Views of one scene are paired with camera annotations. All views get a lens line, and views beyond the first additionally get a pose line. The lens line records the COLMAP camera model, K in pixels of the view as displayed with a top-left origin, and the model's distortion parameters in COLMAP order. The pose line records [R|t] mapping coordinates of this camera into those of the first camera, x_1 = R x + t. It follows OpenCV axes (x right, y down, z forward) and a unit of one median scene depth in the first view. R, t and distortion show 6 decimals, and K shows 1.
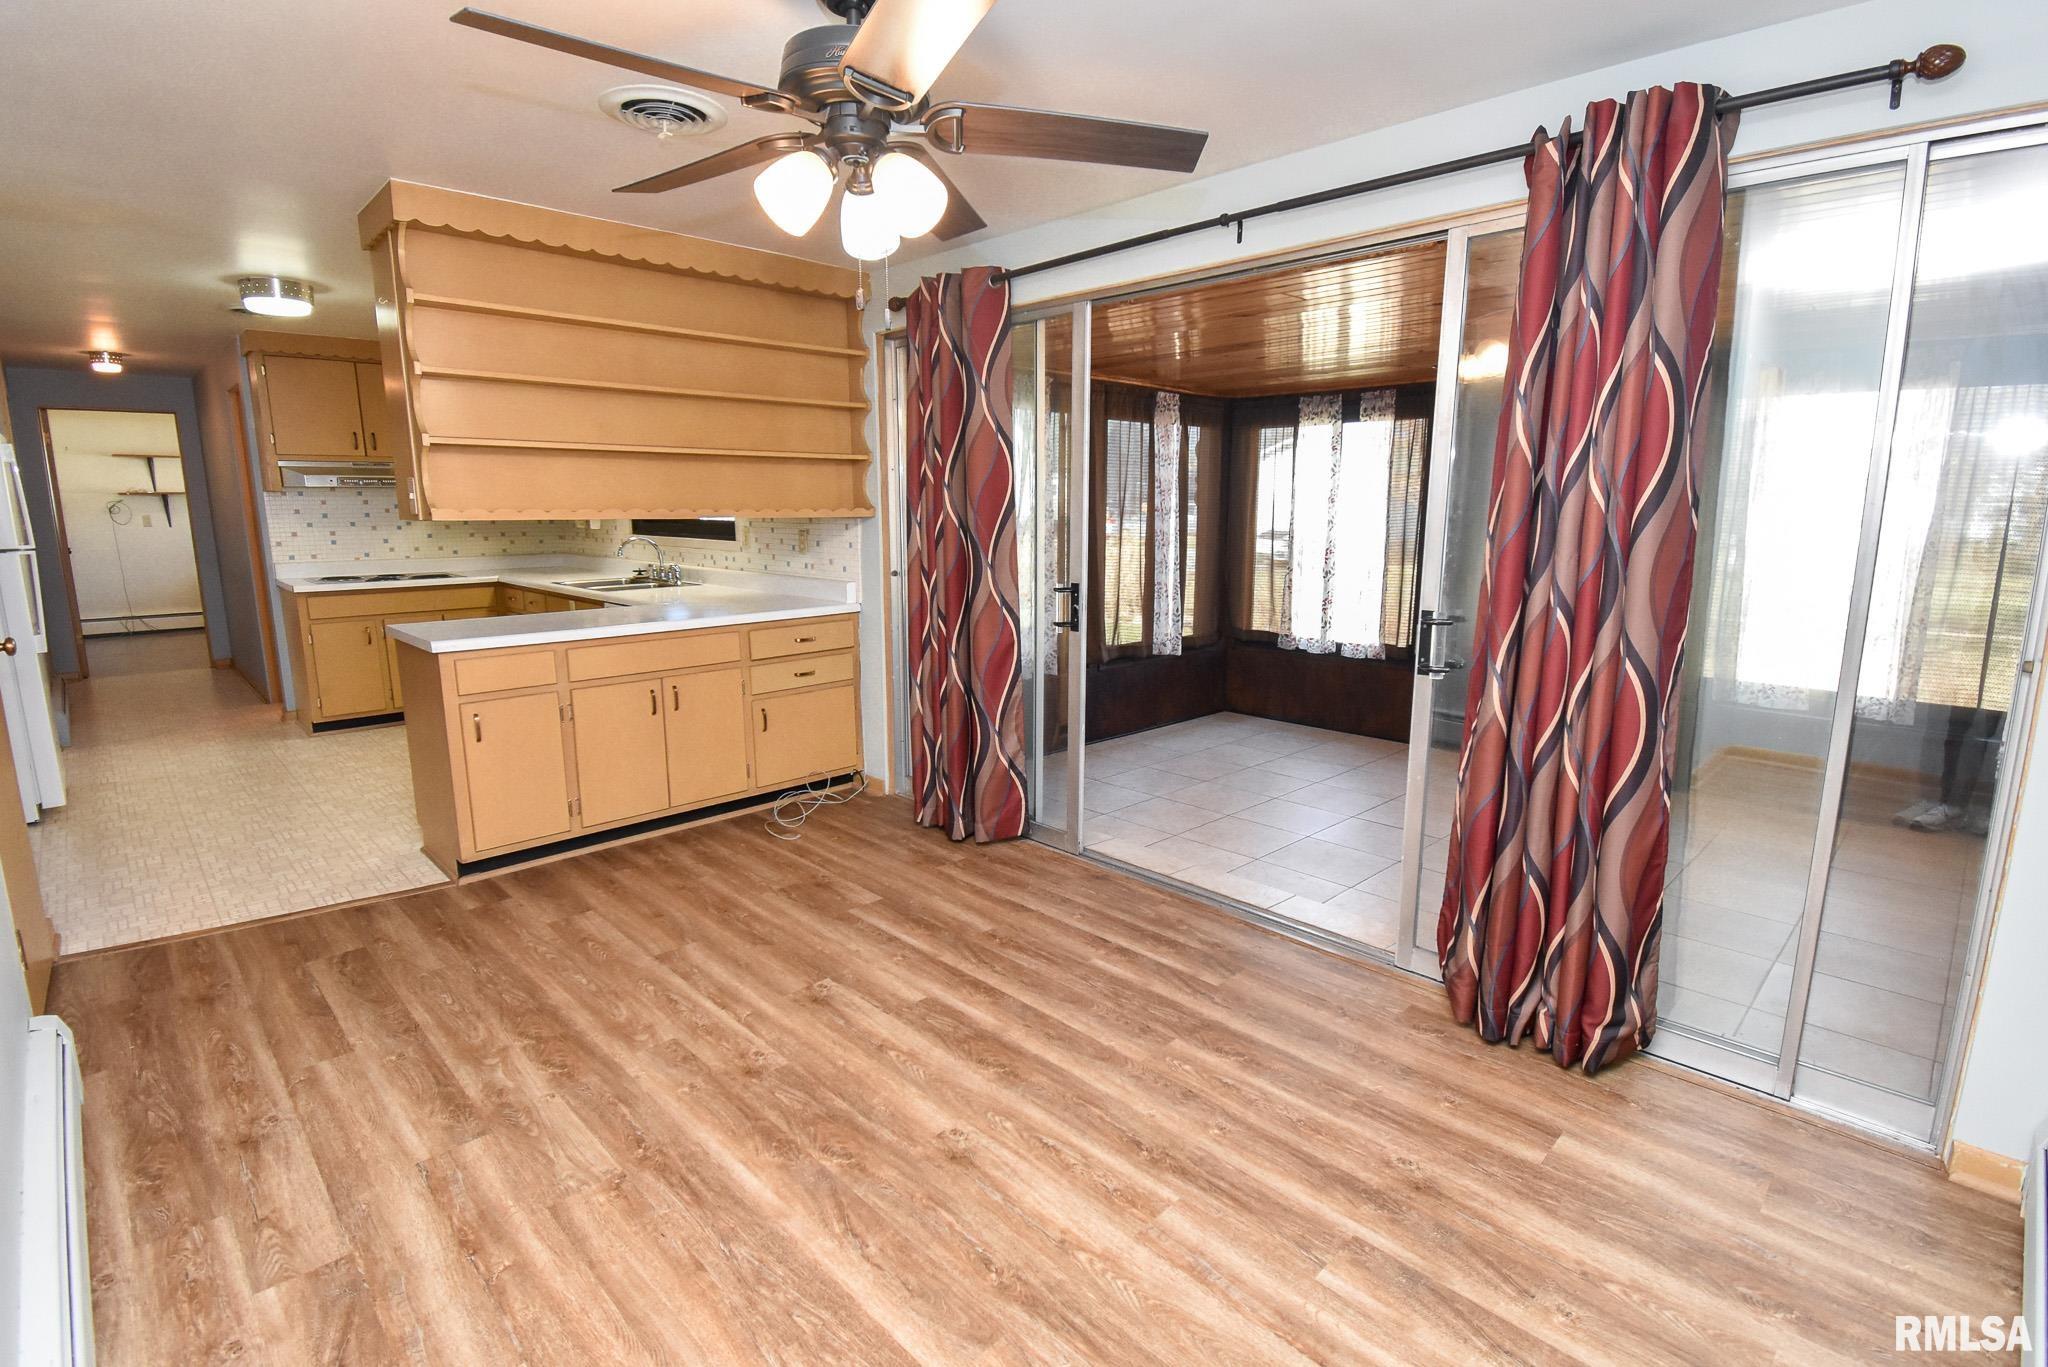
lens RADIAL K [[953.7, 0, 1091.2], [0, 953.7, 705.2], [0, 0, 1]] dist [-0.033597, -0.001092]
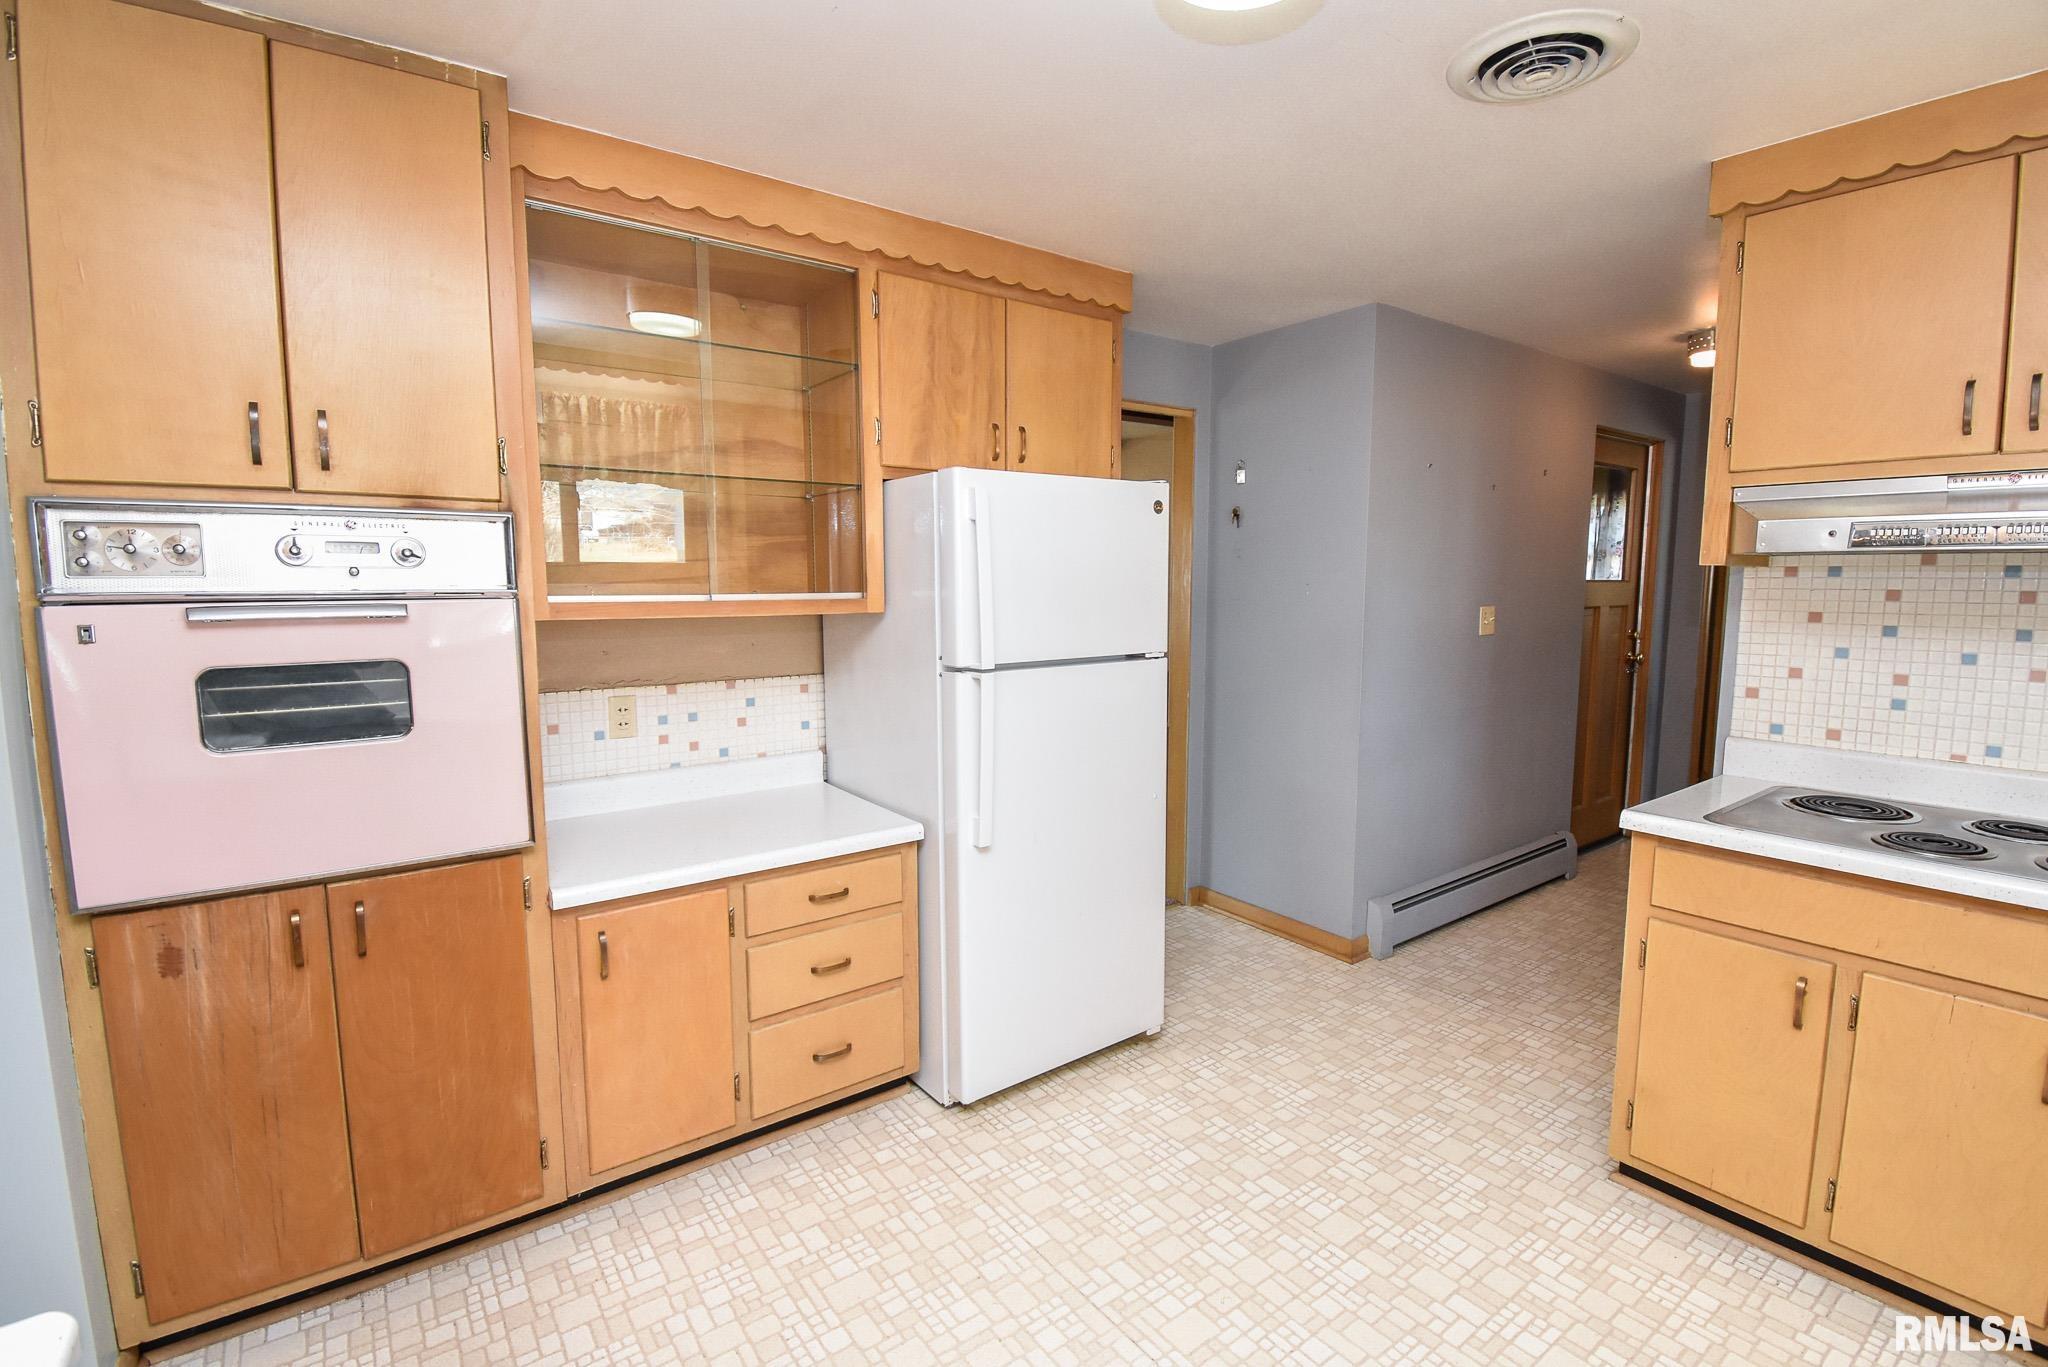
lens RADIAL K [[935.6, 0, 1019.7], [0, 935.6, 681.7], [0, 0, 1]] dist [0.023320, -0.027753]
pose [[-0.195491, 0.097154, -0.975881, -0.422259], [-0.204496, 0.969169, 0.137451, -0.174950], [0.959148, 0.226434, -0.169596, 0.784030]]
